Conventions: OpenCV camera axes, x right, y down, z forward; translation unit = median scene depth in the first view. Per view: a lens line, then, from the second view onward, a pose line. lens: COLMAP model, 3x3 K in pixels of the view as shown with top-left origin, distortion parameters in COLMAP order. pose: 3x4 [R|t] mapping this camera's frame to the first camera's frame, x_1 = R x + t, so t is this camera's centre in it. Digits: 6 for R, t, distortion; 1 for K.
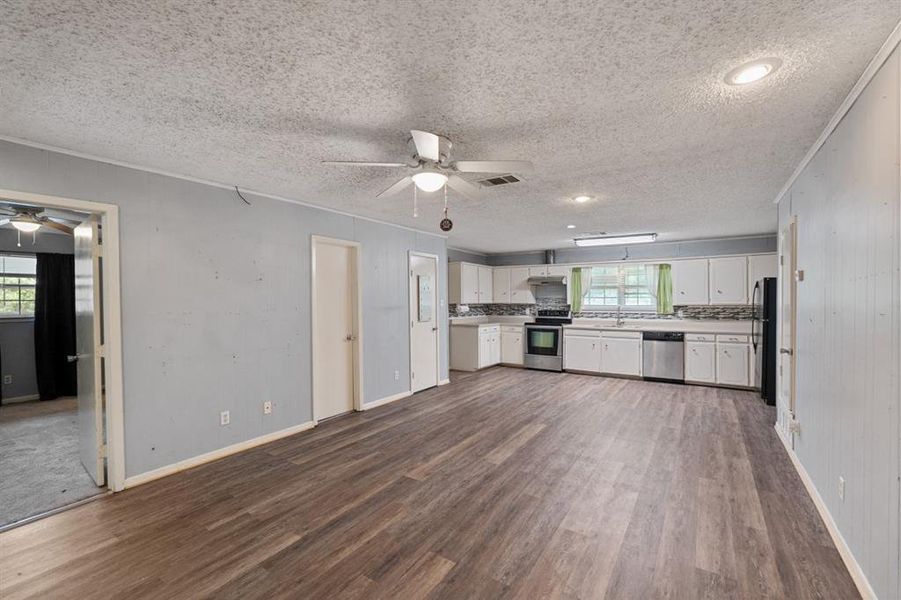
lens RADIAL K [[411.9, 0, 447.7], [0, 411.9, 303.7], [0, 0, 1]] dist [-0.010256, -0.000032]
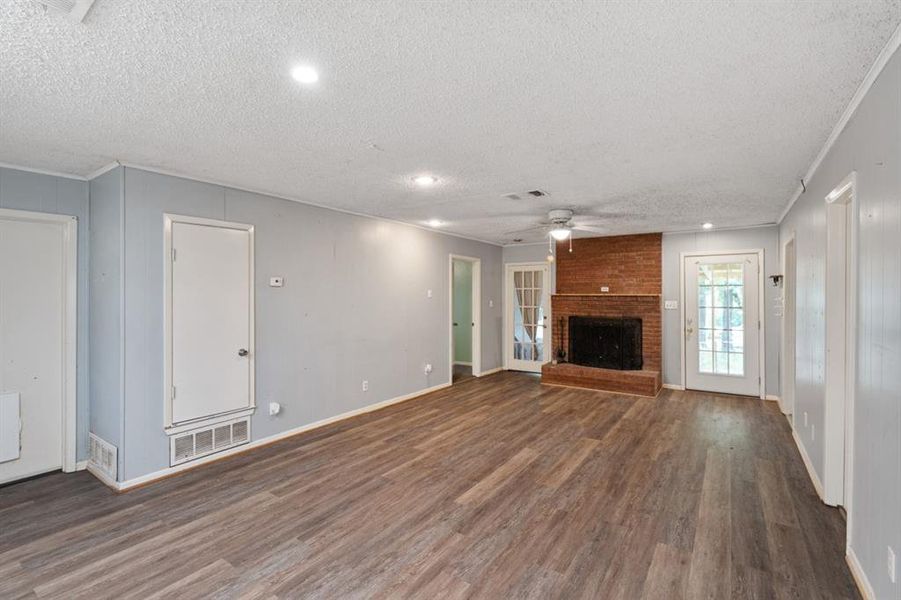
lens RADIAL K [[411.9, 0, 448.6], [0, 411.9, 296.6], [0, 0, 1]] dist [-0.010256, -0.000032]
pose [[-0.999541, 0.007342, 0.029400, 0.195346], [0.007738, 0.999880, 0.013390, -0.023891], [-0.029299, 0.013612, -0.999478, 1.390461]]
